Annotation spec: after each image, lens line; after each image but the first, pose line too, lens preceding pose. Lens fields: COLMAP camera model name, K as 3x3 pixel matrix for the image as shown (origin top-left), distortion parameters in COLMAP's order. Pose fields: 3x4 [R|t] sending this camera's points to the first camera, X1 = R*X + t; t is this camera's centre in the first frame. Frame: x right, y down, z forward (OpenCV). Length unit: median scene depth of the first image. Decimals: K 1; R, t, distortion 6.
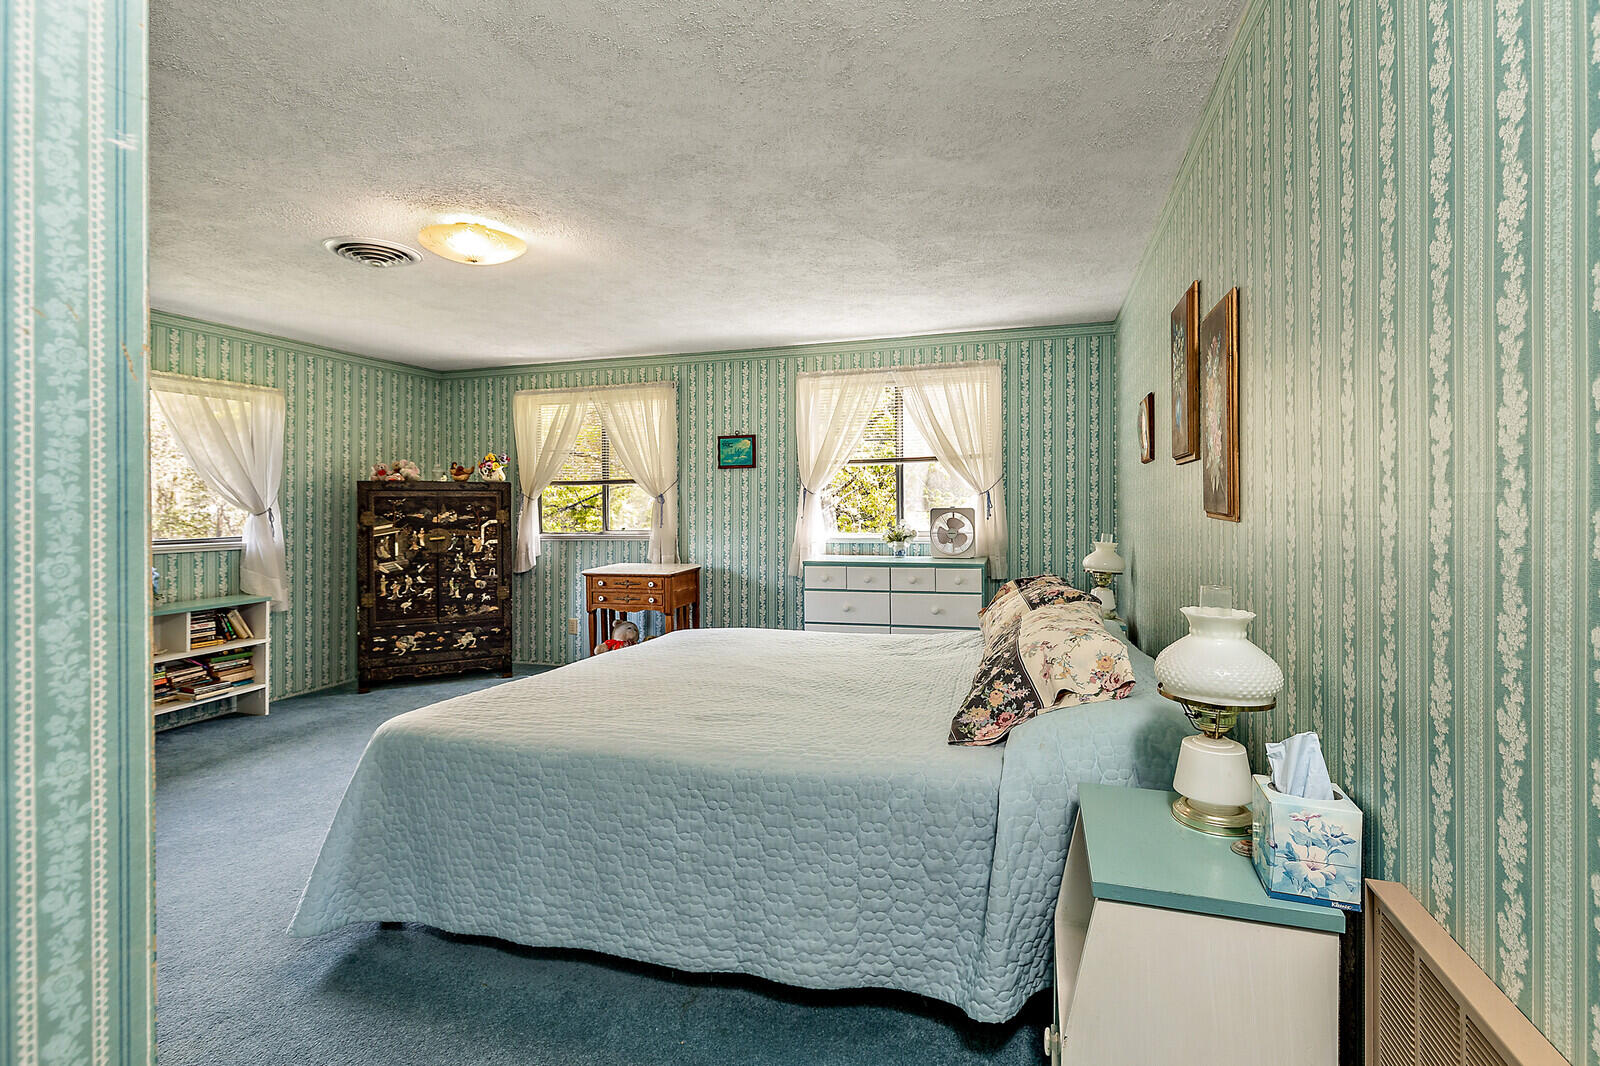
lens RADIAL K [[722.2, 0, 802.6], [0, 722.2, 500.6], [0, 0, 1]] dist [0.004980, -0.001377]
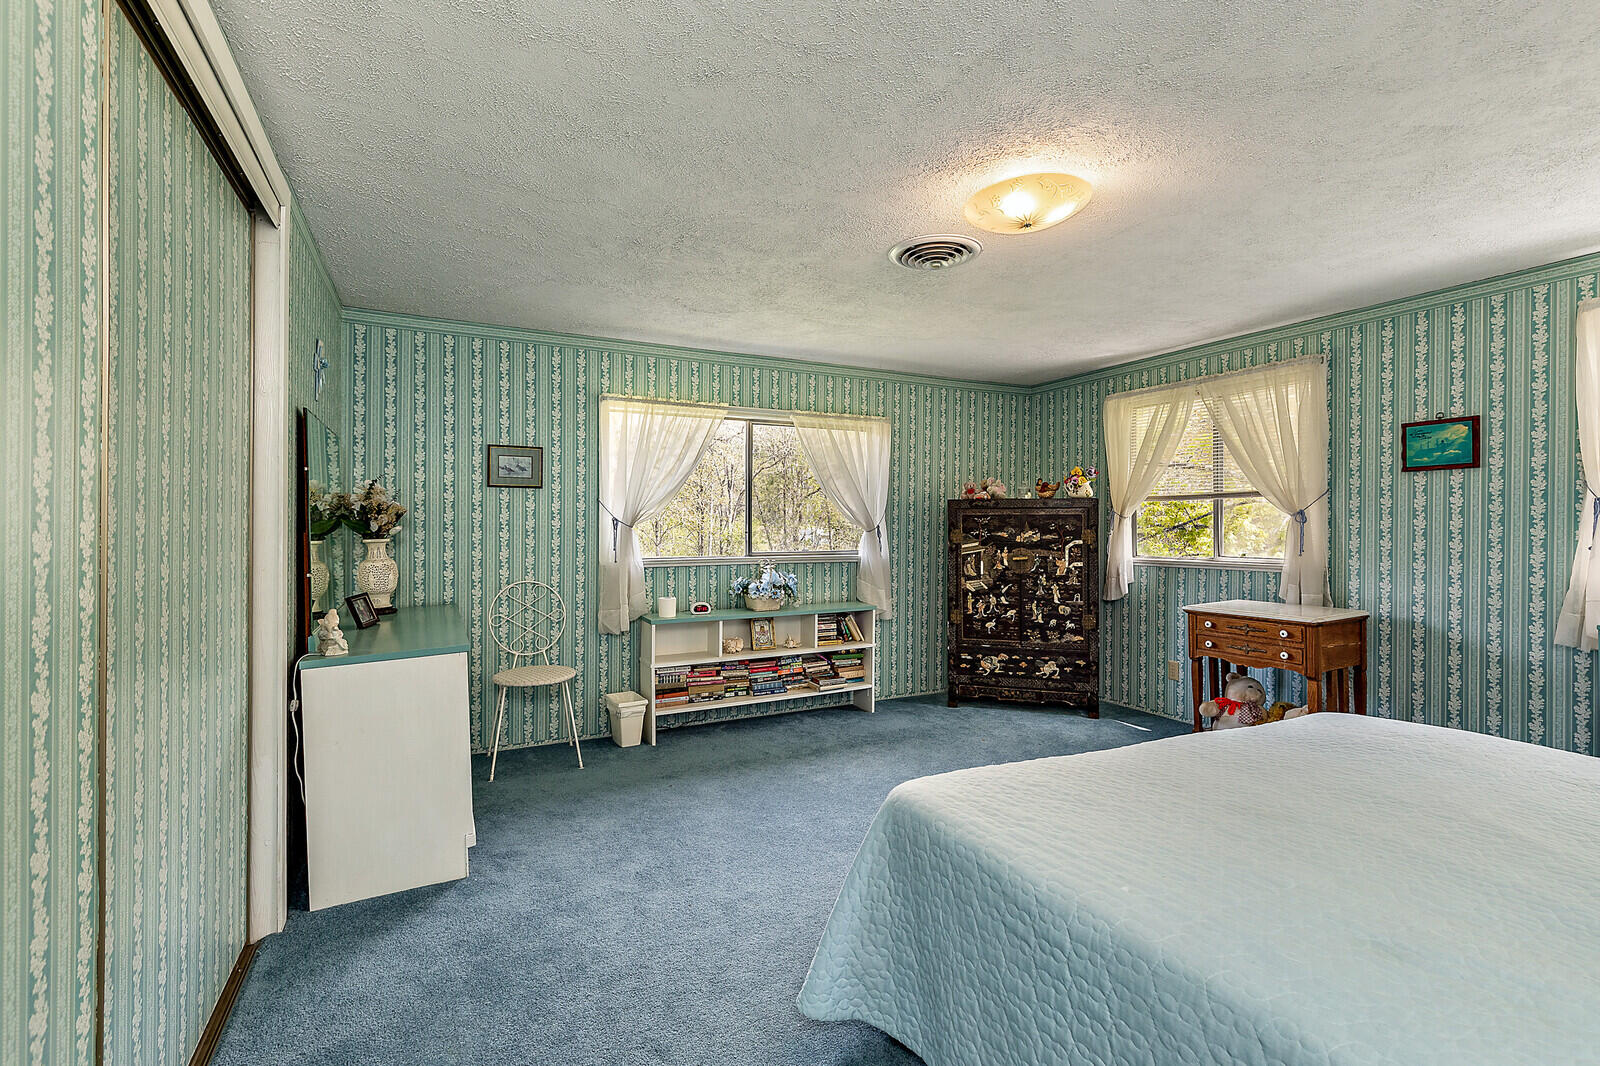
lens RADIAL K [[722.2, 0, 799.3], [0, 722.2, 522.6], [0, 0, 1]] dist [0.004980, -0.001377]
pose [[0.695821, 0.004308, -0.718202, -0.023503], [-0.001244, 0.999988, 0.004793, 0.000700], [0.718214, -0.002442, 0.695818, 0.127823]]
